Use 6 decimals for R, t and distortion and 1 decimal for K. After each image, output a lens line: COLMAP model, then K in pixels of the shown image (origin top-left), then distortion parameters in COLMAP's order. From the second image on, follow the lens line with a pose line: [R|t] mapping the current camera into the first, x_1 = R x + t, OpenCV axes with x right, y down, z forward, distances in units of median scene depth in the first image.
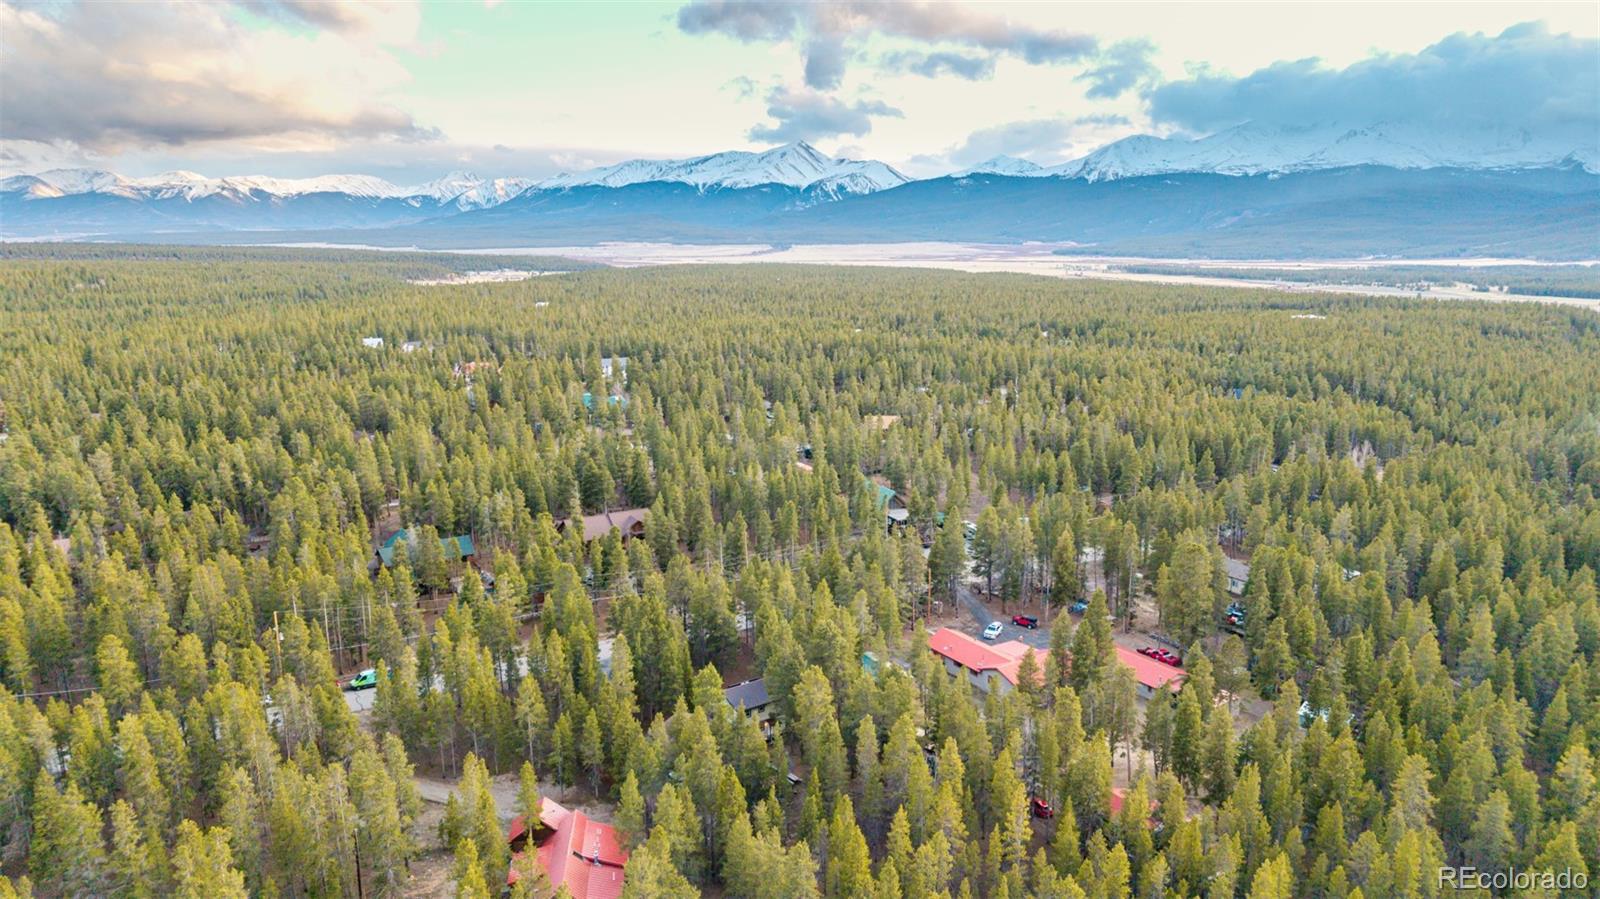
lens RADIAL K [[1076.0, 0, 800.9], [0, 1076.0, 449.6], [0, 0, 1]] dist [0.006061, -0.005561]
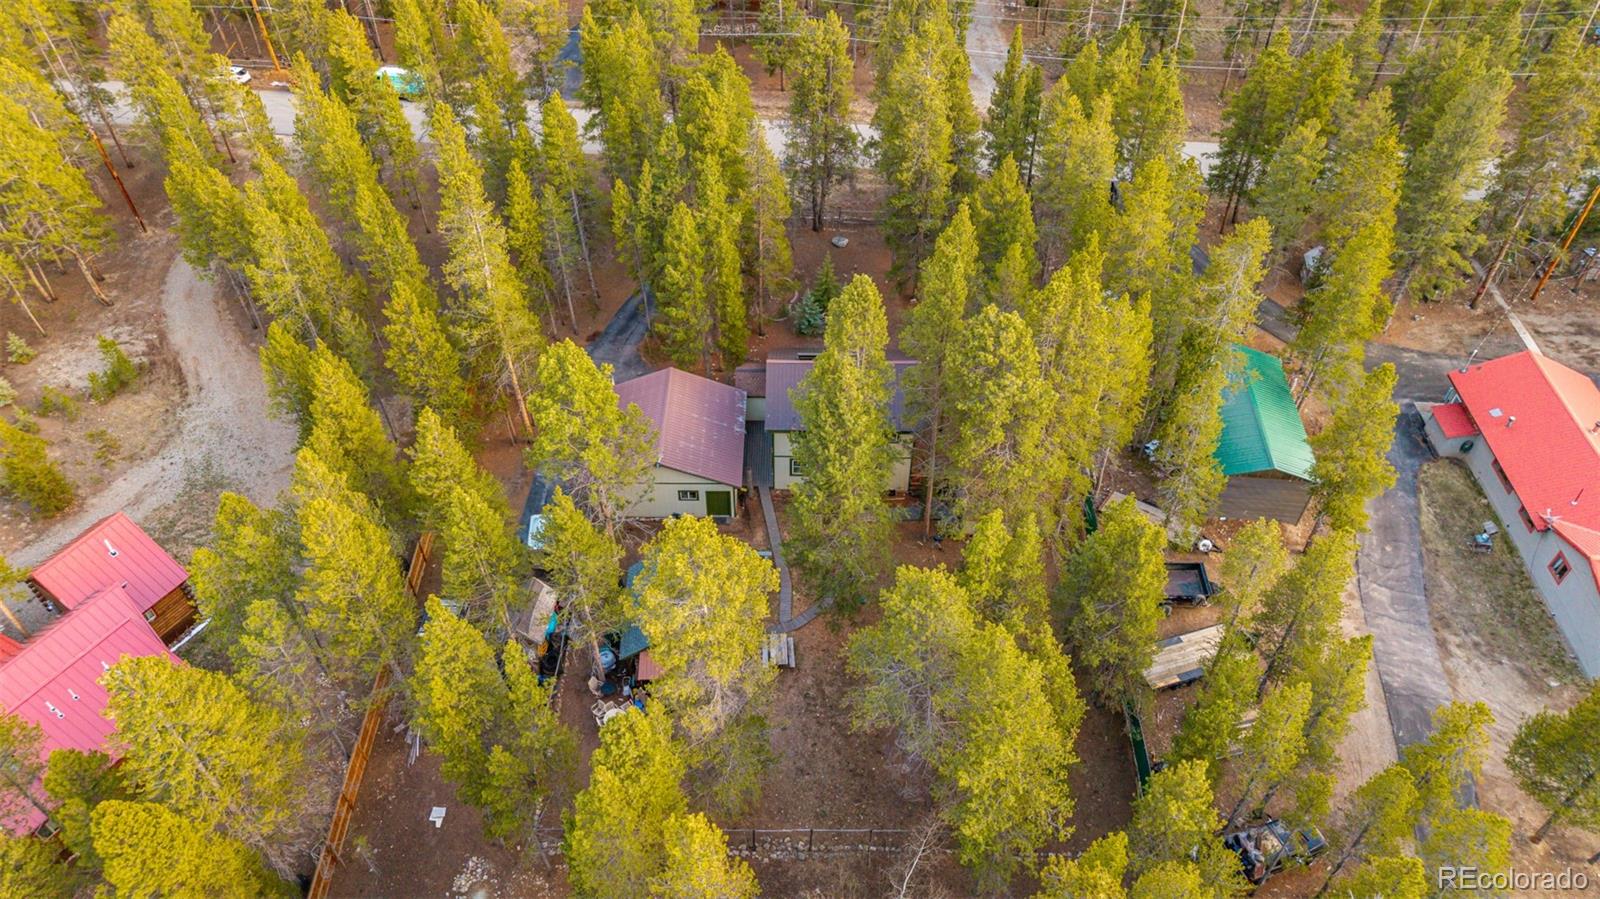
lens RADIAL K [[1076.0, 0, 797.7], [0, 1076.0, 447.3], [0, 0, 1]] dist [0.006061, -0.005561]
pose [[0.802520, 0.415982, -0.427692, 0.115725], [-0.123208, 0.816949, 0.563395, 0.016024], [0.583765, -0.399441, 0.706870, 0.649604]]
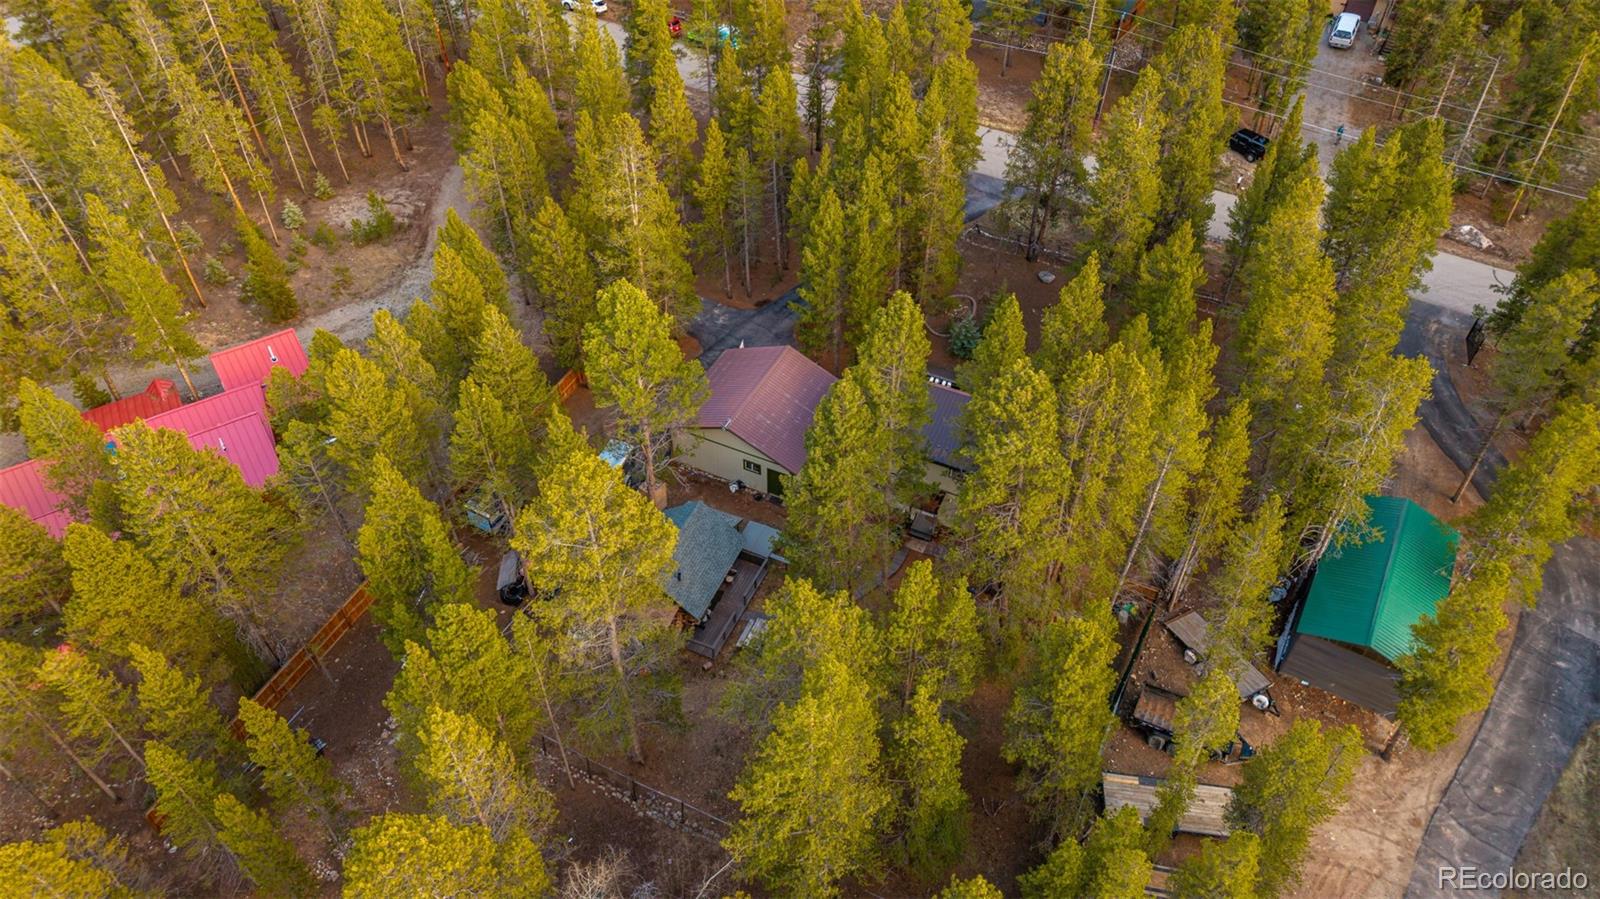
lens RADIAL K [[1076.0, 0, 800.5], [0, 1076.0, 448.0], [0, 0, 1]] dist [0.006061, -0.005561]
pose [[0.466129, 0.614268, -0.636709, 0.180364], [-0.182059, 0.770872, 0.610419, 0.002717], [0.865782, -0.168615, 0.471159, 0.720804]]
